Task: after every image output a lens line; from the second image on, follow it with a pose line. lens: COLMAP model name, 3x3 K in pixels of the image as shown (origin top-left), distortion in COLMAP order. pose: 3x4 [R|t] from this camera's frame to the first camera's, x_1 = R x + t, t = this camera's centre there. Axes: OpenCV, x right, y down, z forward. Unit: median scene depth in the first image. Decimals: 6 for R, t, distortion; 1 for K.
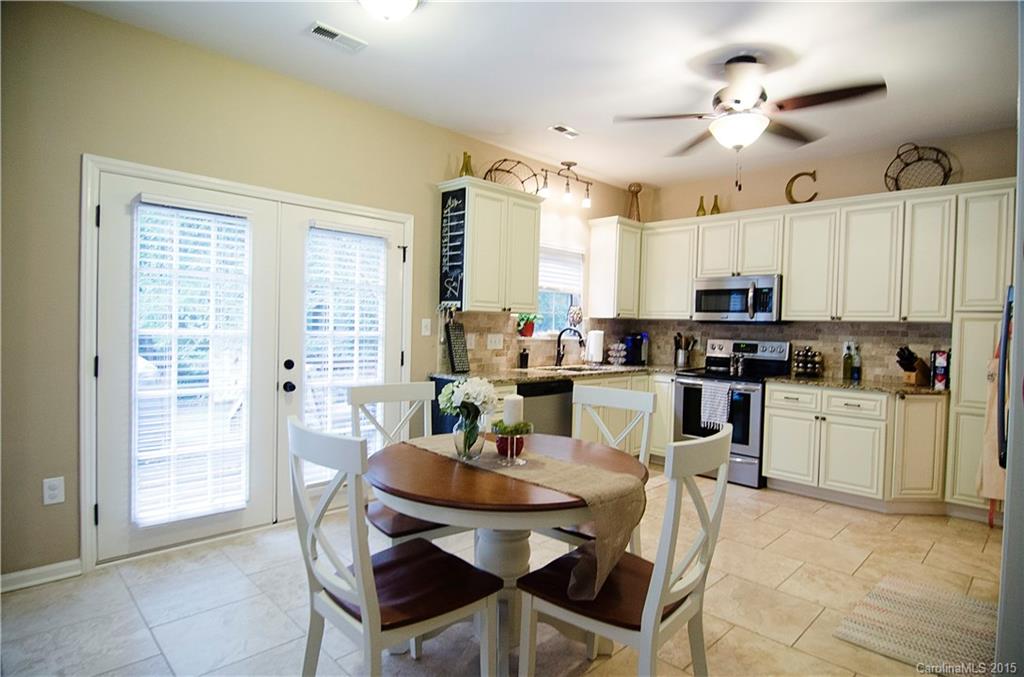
lens RADIAL K [[549.1, 0, 507.0], [0, 549.1, 341.8], [0, 0, 1]] dist [-0.006835, -0.003778]
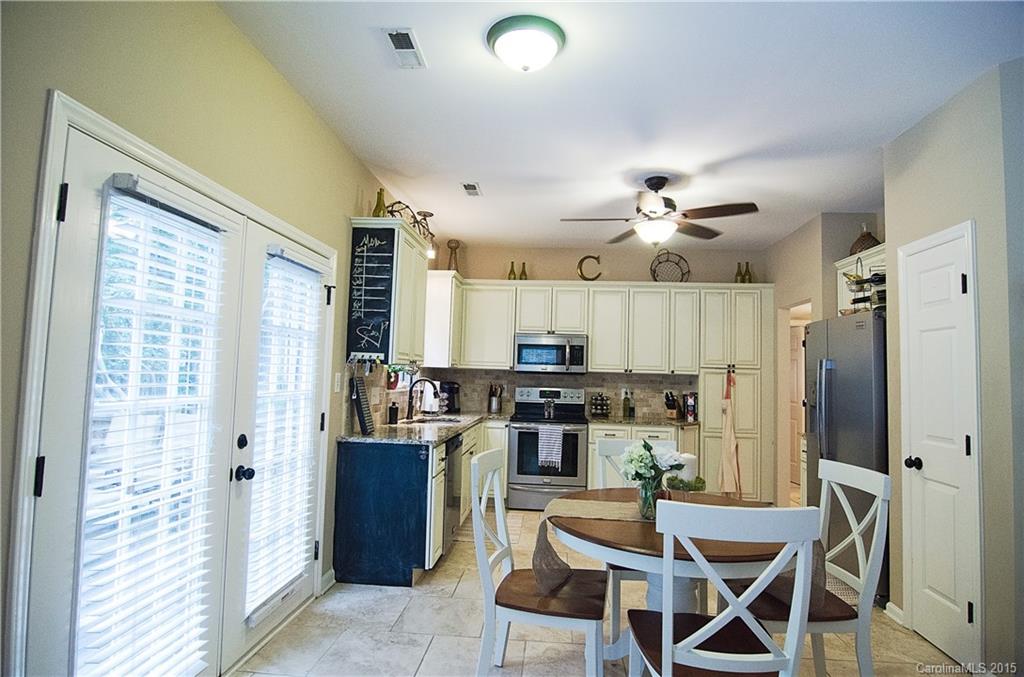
lens RADIAL K [[549.1, 0, 505.7], [0, 549.1, 337.6], [0, 0, 1]] dist [-0.006835, -0.003778]
pose [[0.759840, 0.039234, 0.648925, -0.462248], [0.010825, 0.997275, -0.072971, -0.028659], [-0.650020, 0.062470, 0.757345, 0.178265]]
